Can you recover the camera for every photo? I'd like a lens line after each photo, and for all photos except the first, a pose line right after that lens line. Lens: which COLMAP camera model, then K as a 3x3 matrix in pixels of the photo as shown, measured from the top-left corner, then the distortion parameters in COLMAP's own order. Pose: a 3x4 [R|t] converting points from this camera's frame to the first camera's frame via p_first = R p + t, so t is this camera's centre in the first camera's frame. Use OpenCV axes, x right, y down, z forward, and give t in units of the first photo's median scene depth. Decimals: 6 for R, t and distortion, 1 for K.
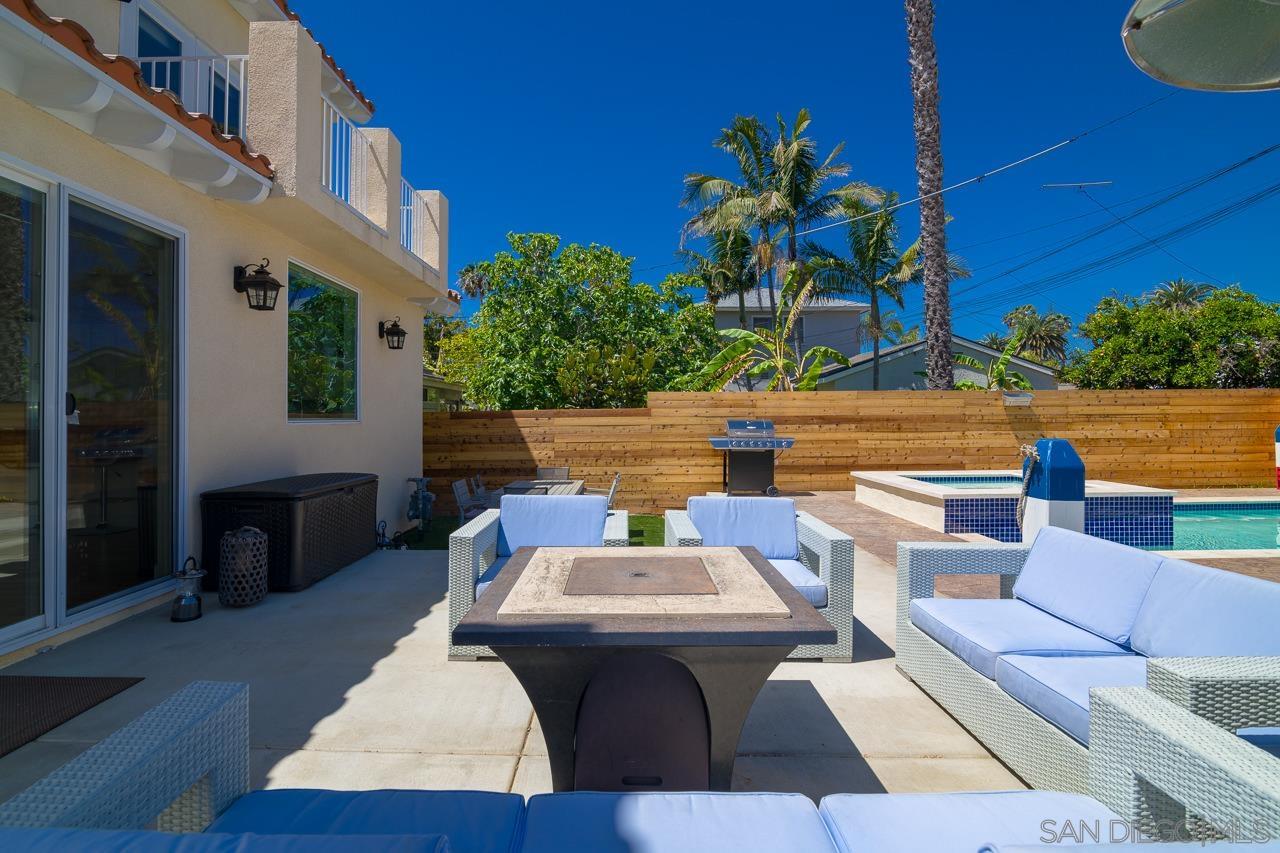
lens RADIAL K [[595.5, 0, 633.0], [0, 595.5, 413.2], [0, 0, 1]] dist [-0.021829, -0.000313]
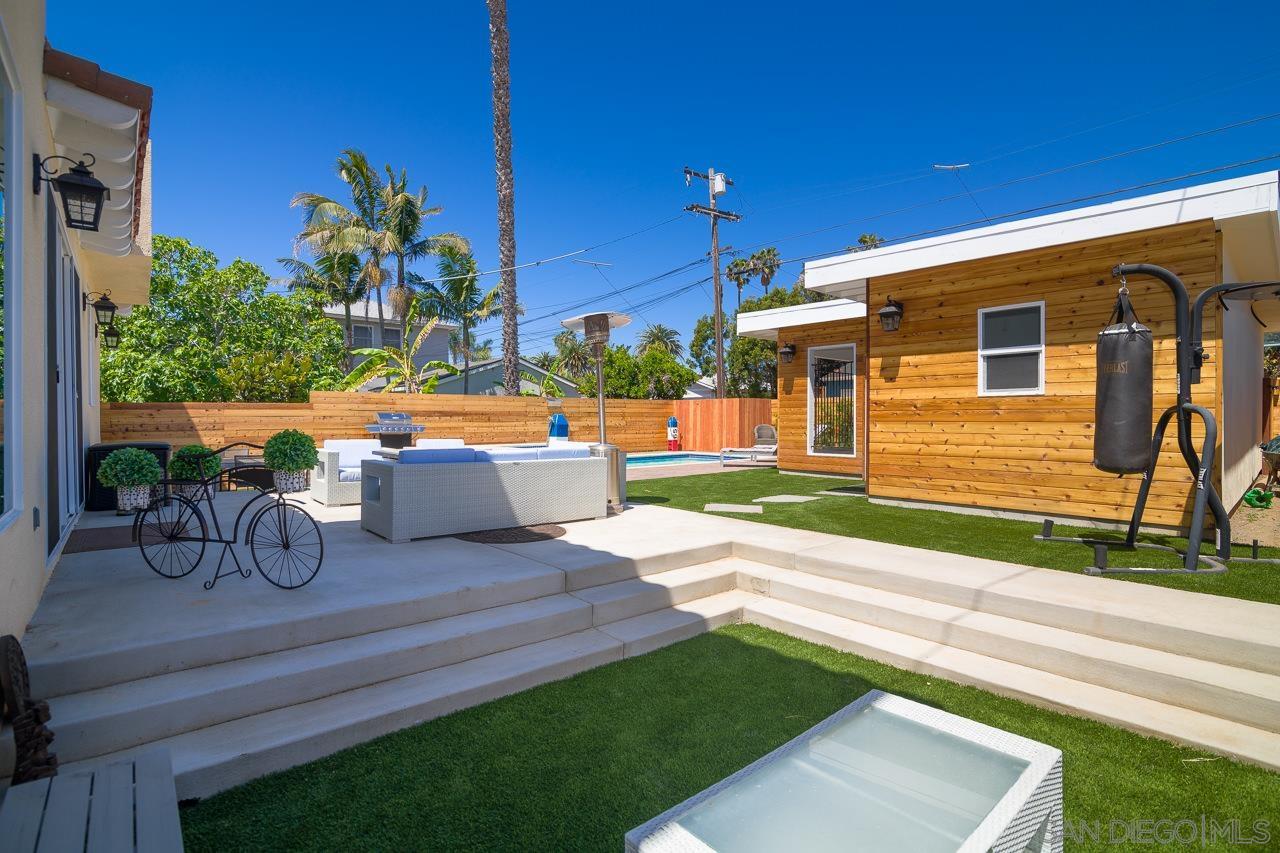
lens RADIAL K [[595.5, 0, 638.7], [0, 595.5, 423.0], [0, 0, 1]] dist [-0.021829, -0.000313]
pose [[0.763949, 0.000720, 0.645276, -0.254526], [-0.007412, 0.999943, 0.007659, 0.019138], [-0.645233, -0.010633, 0.763911, -0.440984]]
